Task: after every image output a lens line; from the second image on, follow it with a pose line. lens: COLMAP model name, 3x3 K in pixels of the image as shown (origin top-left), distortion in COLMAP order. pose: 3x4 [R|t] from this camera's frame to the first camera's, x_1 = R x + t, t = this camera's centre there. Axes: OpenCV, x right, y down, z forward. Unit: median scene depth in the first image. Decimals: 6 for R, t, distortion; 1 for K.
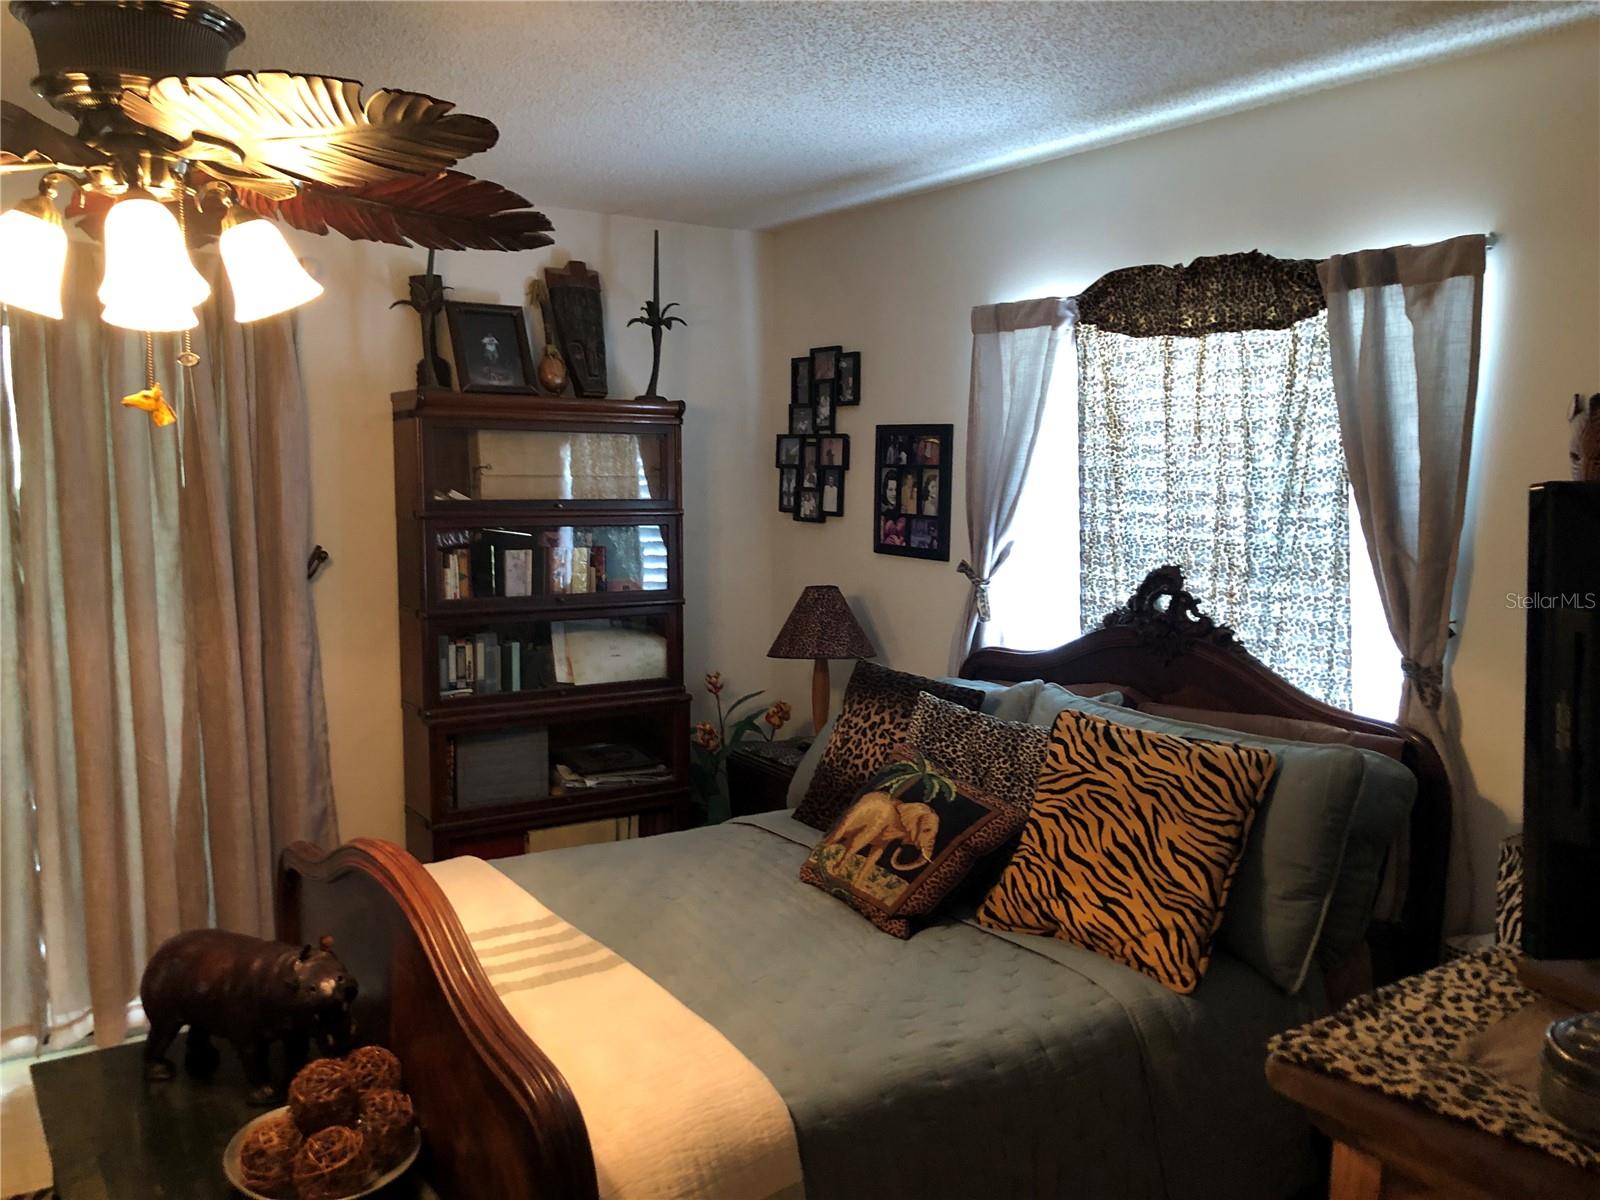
lens RADIAL K [[1302.5, 0, 797.0], [0, 1302.5, 601.7], [0, 0, 1]] dist [0.012462, -0.002274]
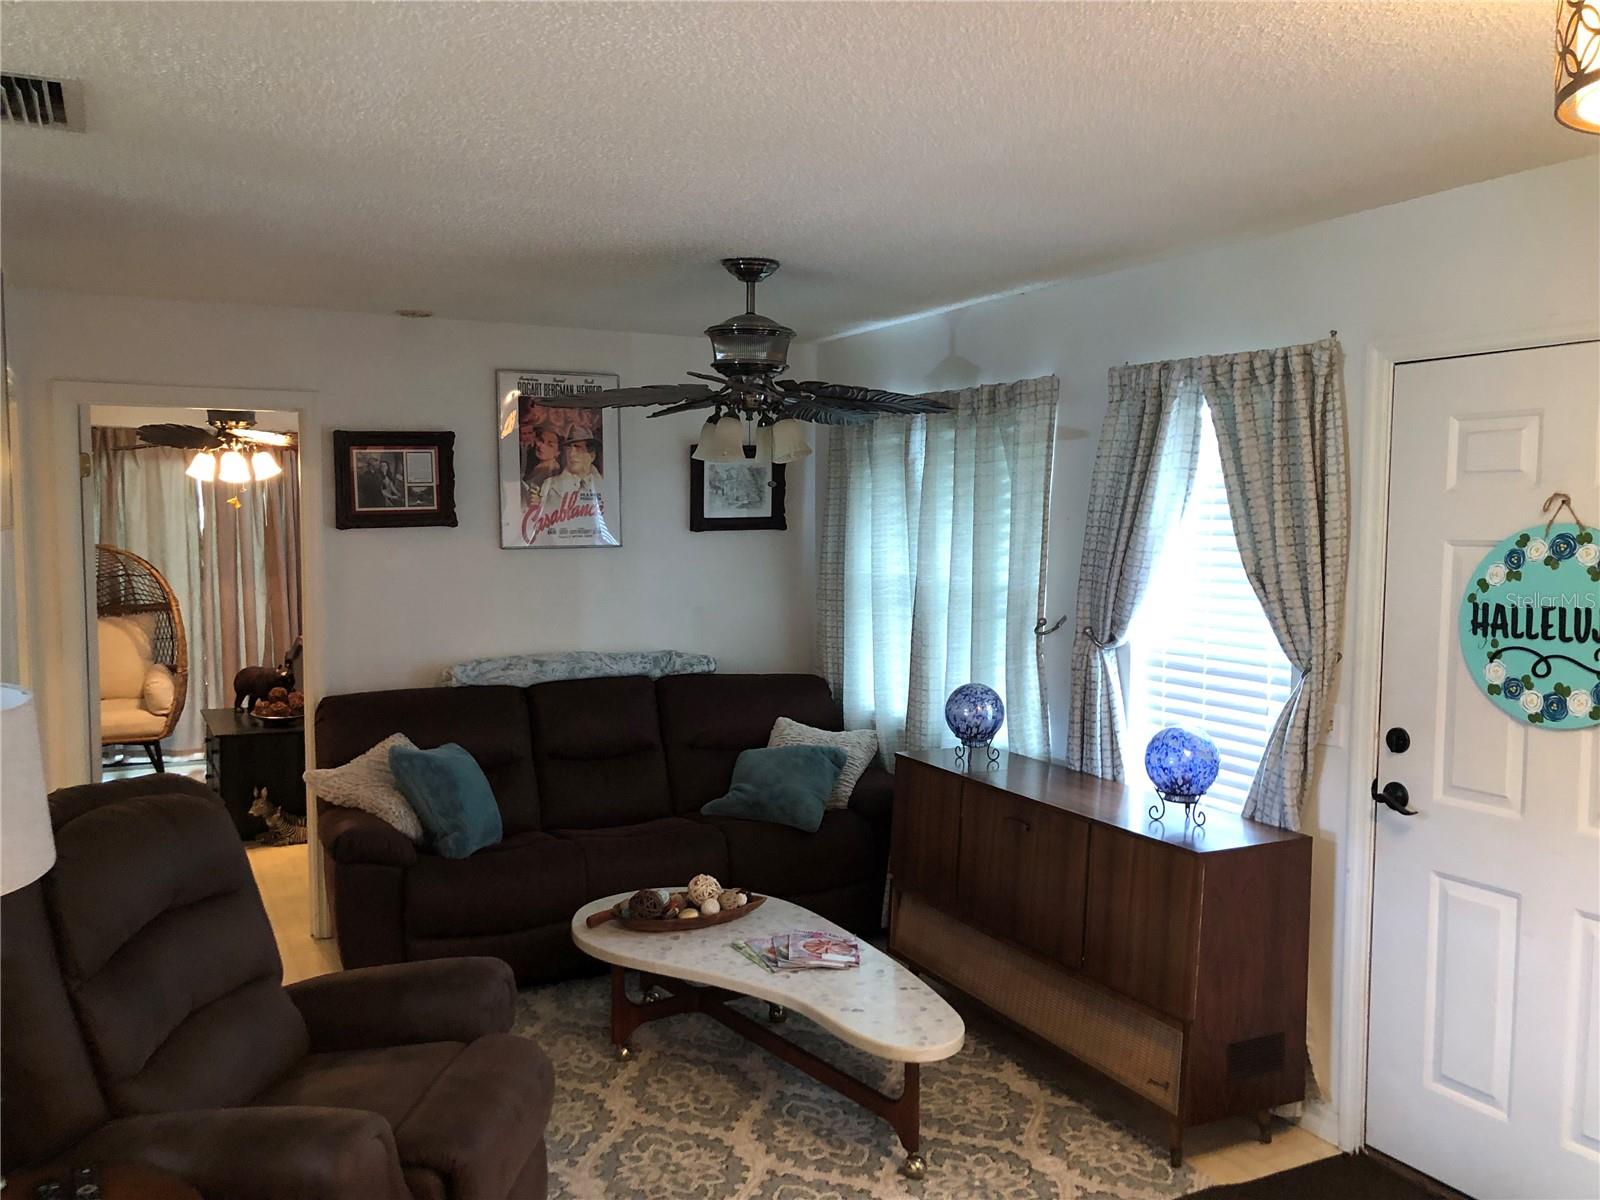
lens RADIAL K [[1302.5, 0, 802.6], [0, 1302.5, 601.7], [0, 0, 1]] dist [0.012462, -0.002274]
pose [[0.994161, -0.001941, -0.107887, 0.819444], [-0.002780, 0.999046, -0.043591, 0.156881], [0.107868, 0.043637, 0.993207, -1.357529]]
